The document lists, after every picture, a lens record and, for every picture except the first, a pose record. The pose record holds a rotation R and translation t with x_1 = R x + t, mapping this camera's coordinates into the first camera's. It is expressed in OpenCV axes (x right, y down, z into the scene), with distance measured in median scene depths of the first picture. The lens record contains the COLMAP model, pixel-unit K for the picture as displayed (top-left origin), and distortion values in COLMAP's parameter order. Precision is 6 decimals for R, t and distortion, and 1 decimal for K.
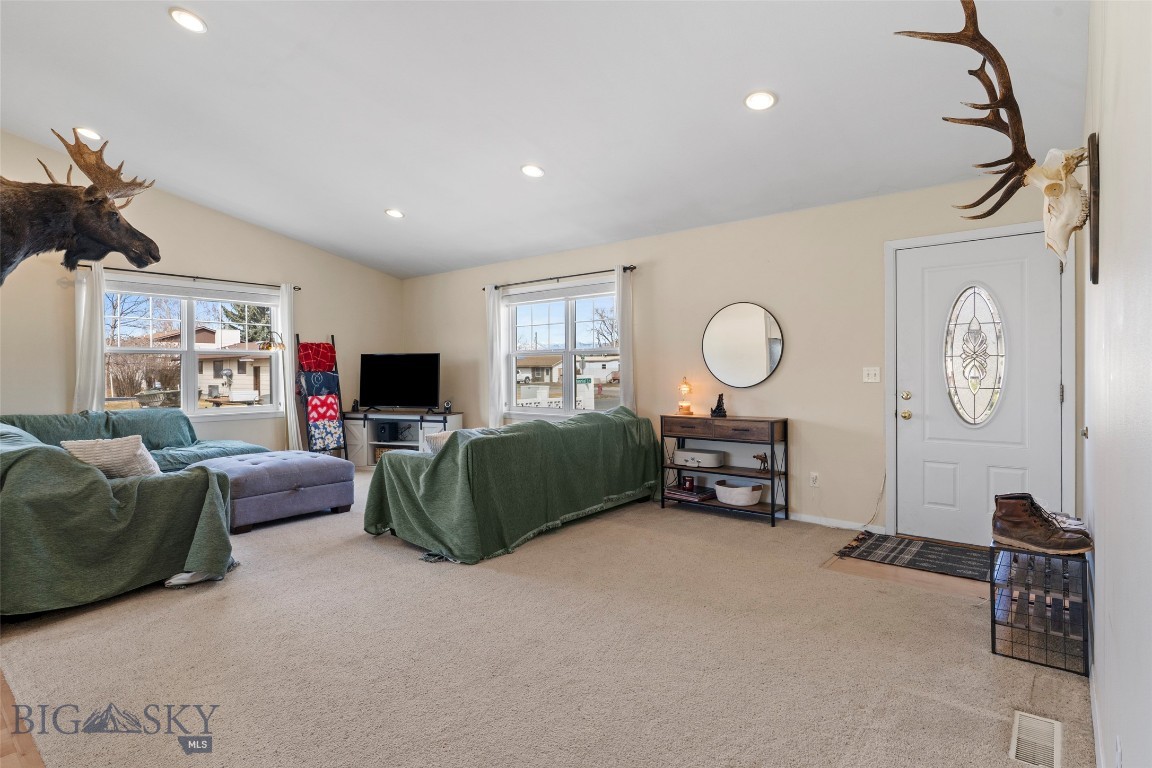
lens RADIAL K [[580.2, 0, 596.1], [0, 580.2, 370.6], [0, 0, 1]] dist [0.013039, 0.001074]
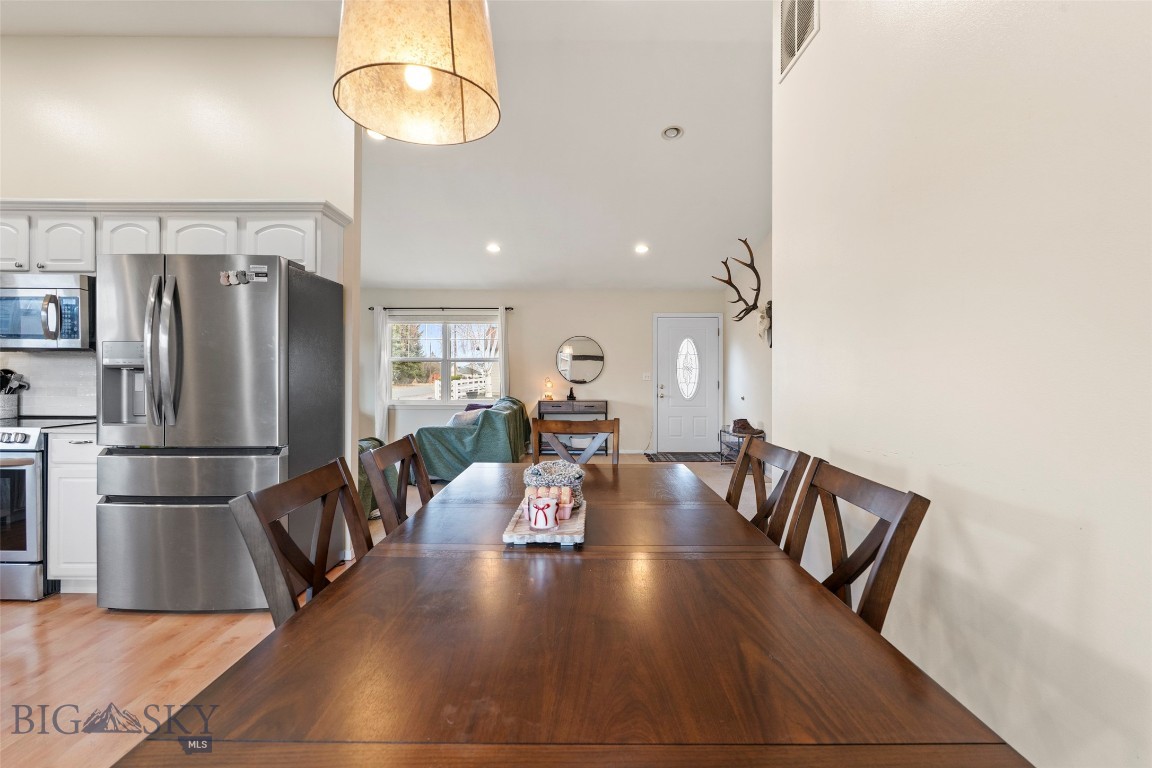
lens RADIAL K [[568.0, 0, 538.8], [0, 568.0, 367.0], [0, 0, 1]] dist [0.003864, 0.000035]
pose [[0.775178, 0.016779, 0.631520, -1.093162], [-0.009074, 0.999840, -0.015427, 0.006744], [-0.631678, 0.006229, 0.775206, -0.313353]]
